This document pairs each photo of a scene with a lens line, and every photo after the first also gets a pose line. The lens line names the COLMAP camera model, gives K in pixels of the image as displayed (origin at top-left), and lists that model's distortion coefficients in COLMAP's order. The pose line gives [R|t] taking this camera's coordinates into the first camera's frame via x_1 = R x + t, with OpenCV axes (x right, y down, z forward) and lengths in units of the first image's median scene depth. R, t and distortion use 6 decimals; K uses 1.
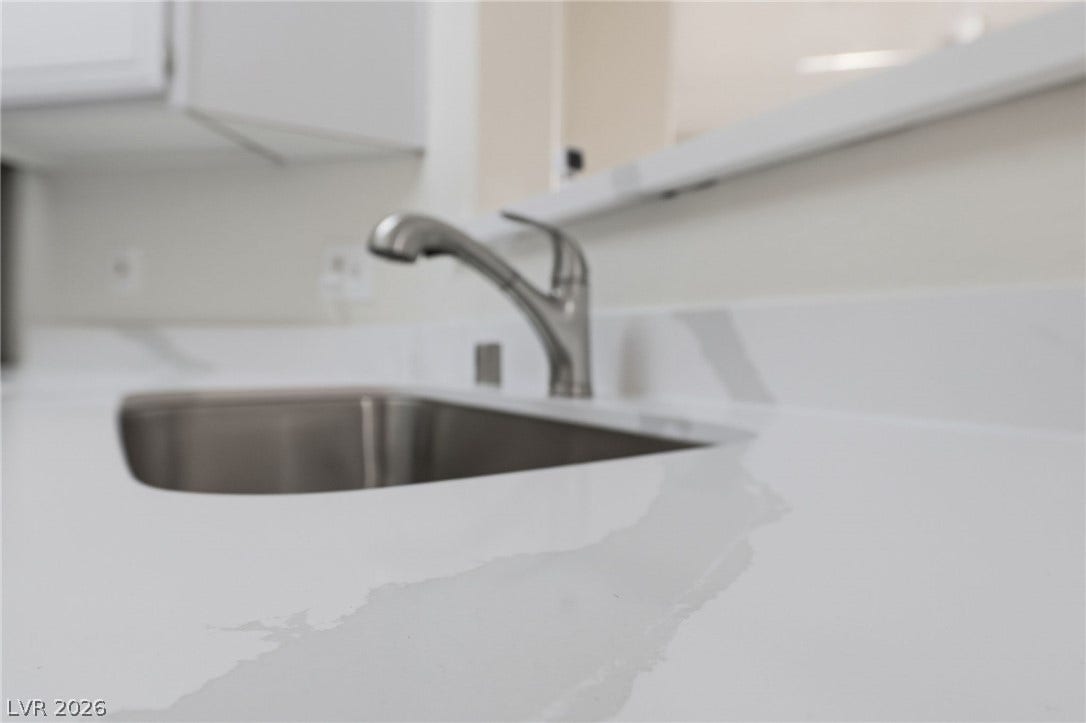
lens RADIAL K [[608.6, 0, 543.0], [0, 608.6, 361.5], [0, 0, 1]] dist [0.000191, -0.037209]
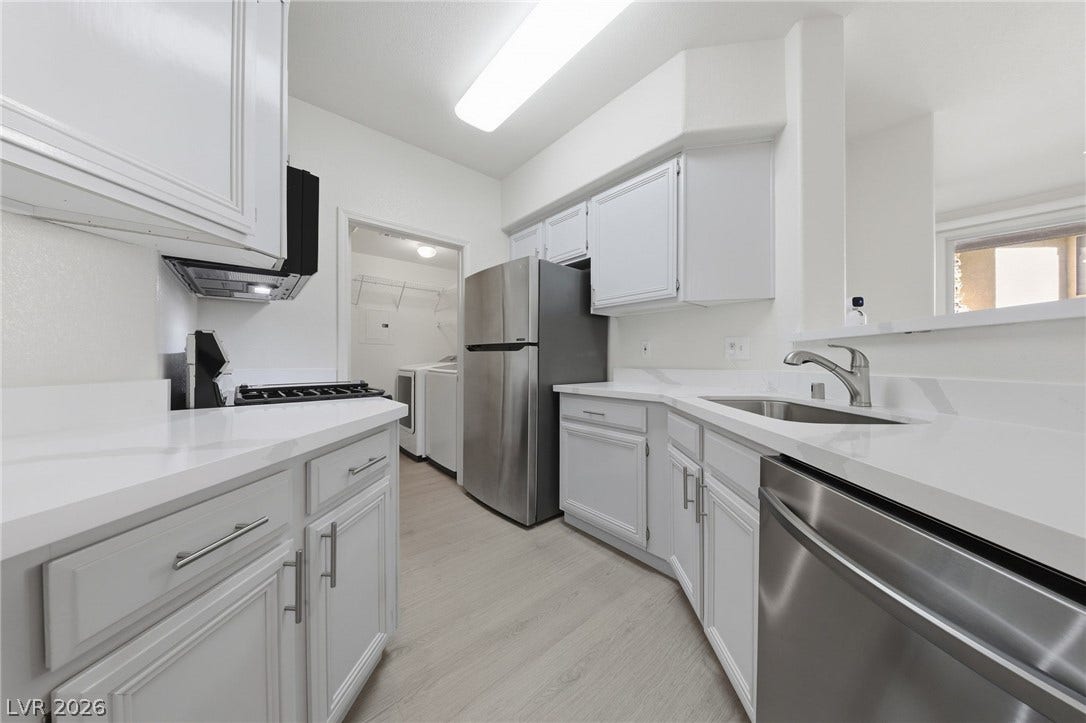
lens RADIAL K [[343.8, 0, 543.0], [0, 343.8, 361.5], [0, 0, 1]] dist [0.000326, -0.003833]
pose [[0.778966, -0.021899, -0.626684, -0.098376], [0.013680, 0.999746, -0.017932, -0.139427], [0.626917, 0.005395, 0.779067, -1.131348]]
